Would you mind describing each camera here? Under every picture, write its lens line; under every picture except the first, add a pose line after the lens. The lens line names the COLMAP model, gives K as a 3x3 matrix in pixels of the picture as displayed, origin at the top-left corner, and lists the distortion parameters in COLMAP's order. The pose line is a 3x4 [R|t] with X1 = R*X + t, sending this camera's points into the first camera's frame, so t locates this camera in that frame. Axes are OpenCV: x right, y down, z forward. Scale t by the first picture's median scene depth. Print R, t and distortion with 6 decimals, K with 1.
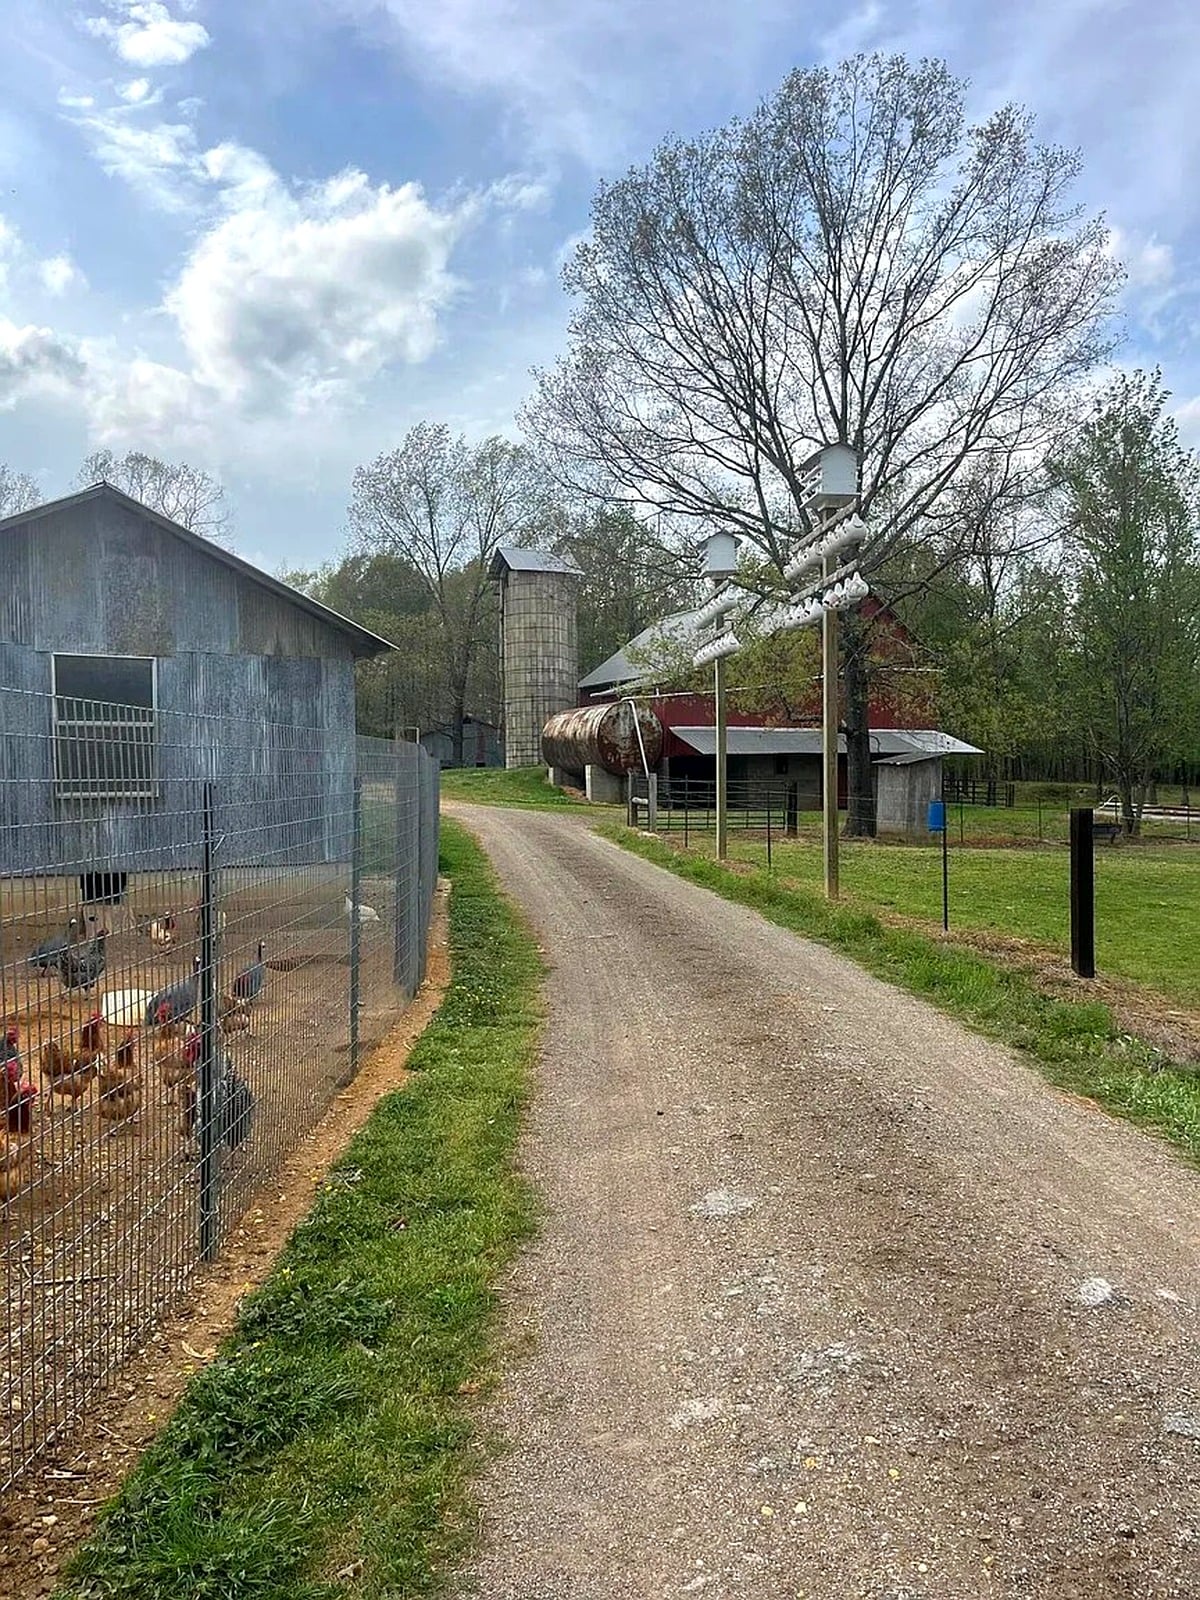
lens RADIAL K [[1206.2, 0, 600.0], [0, 1206.2, 800.0], [0, 0, 1]] dist [0.079623, -0.114404]
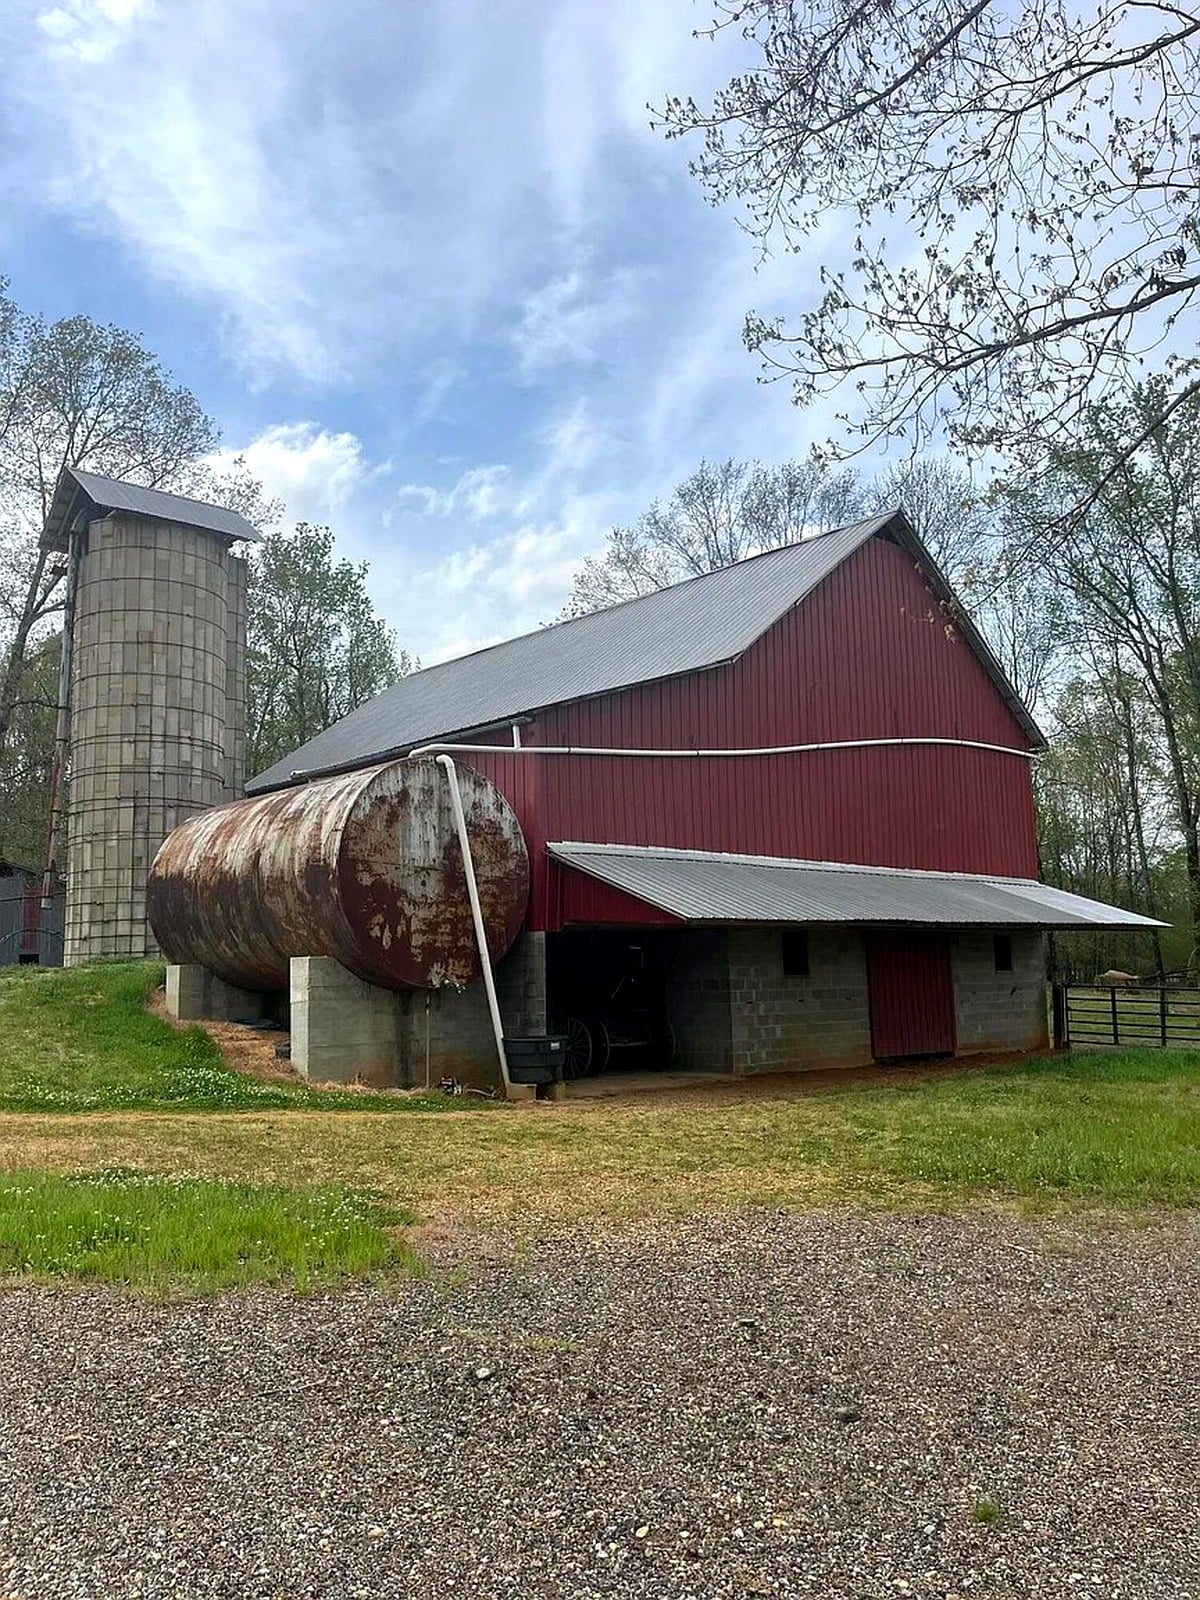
lens RADIAL K [[1206.2, 0, 600.0], [0, 1206.2, 800.0], [0, 0, 1]] dist [0.079623, -0.114404]
pose [[0.959221, 0.027730, 0.281294, -0.024616], [0.016185, 0.988155, -0.152603, -0.019944], [-0.282194, 0.150933, 0.947410, 0.674379]]
